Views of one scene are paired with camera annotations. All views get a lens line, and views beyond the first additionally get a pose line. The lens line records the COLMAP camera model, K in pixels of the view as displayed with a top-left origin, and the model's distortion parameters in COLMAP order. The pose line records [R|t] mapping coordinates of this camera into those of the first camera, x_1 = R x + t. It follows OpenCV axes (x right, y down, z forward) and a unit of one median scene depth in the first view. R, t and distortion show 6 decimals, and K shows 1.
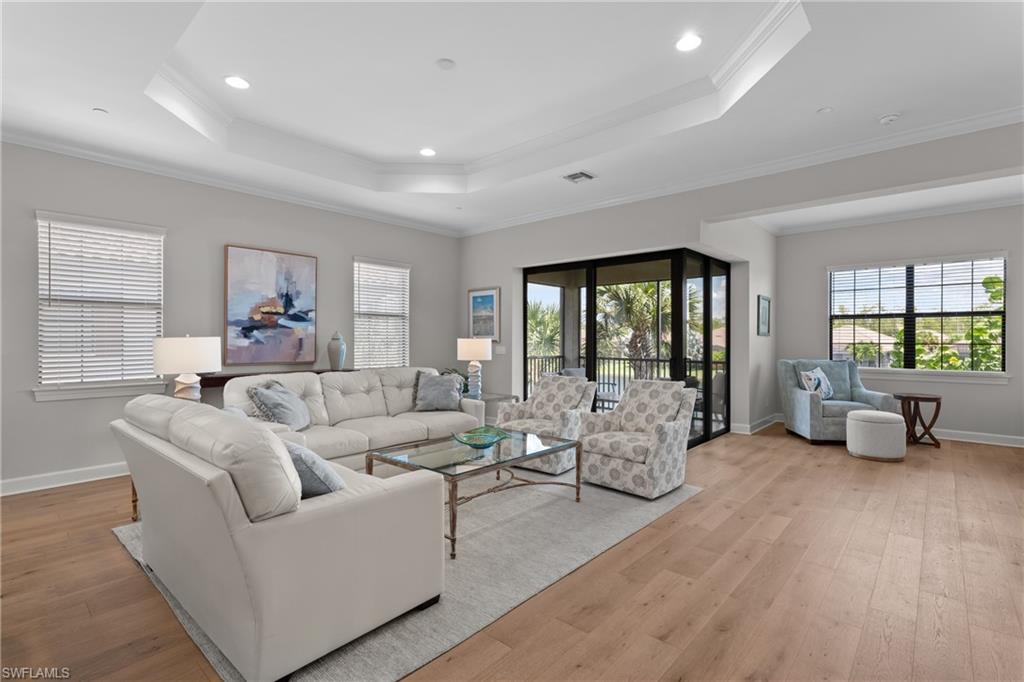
lens RADIAL K [[481.6, 0, 511.6], [0, 481.6, 341.9], [0, 0, 1]] dist [0.010847, -0.000296]
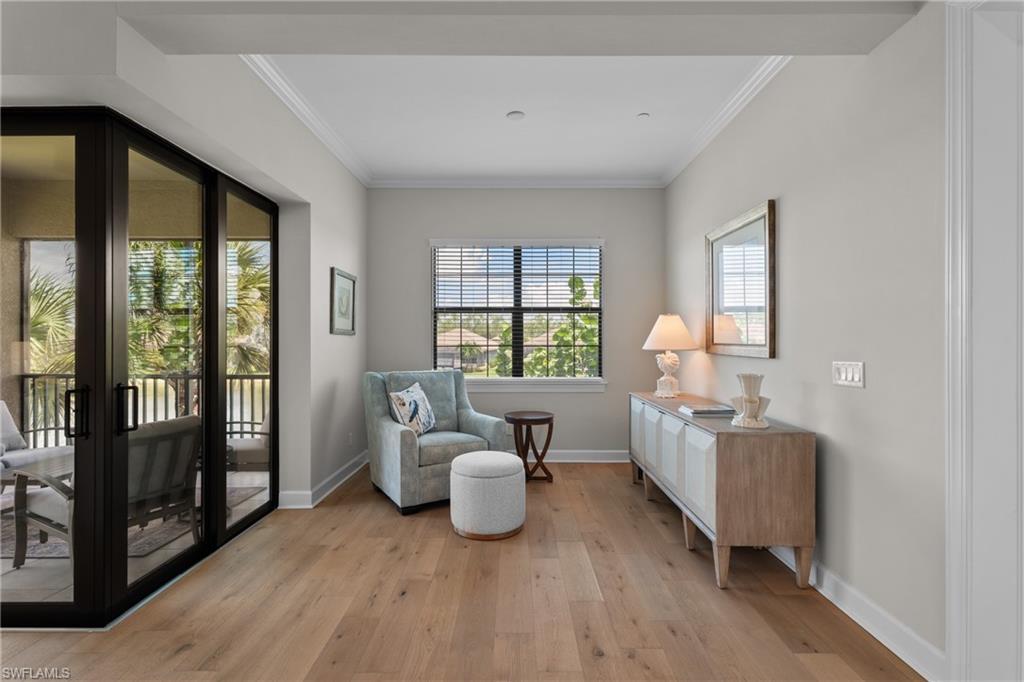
lens RADIAL K [[481.6, 0, 512.1], [0, 481.6, 340.5], [0, 0, 1]] dist [0.010847, -0.000296]
pose [[0.751756, -0.000526, 0.659441, 0.300581], [0.002781, 0.999993, -0.002373, -0.003043], [-0.659436, 0.003618, 0.751752, 0.422314]]
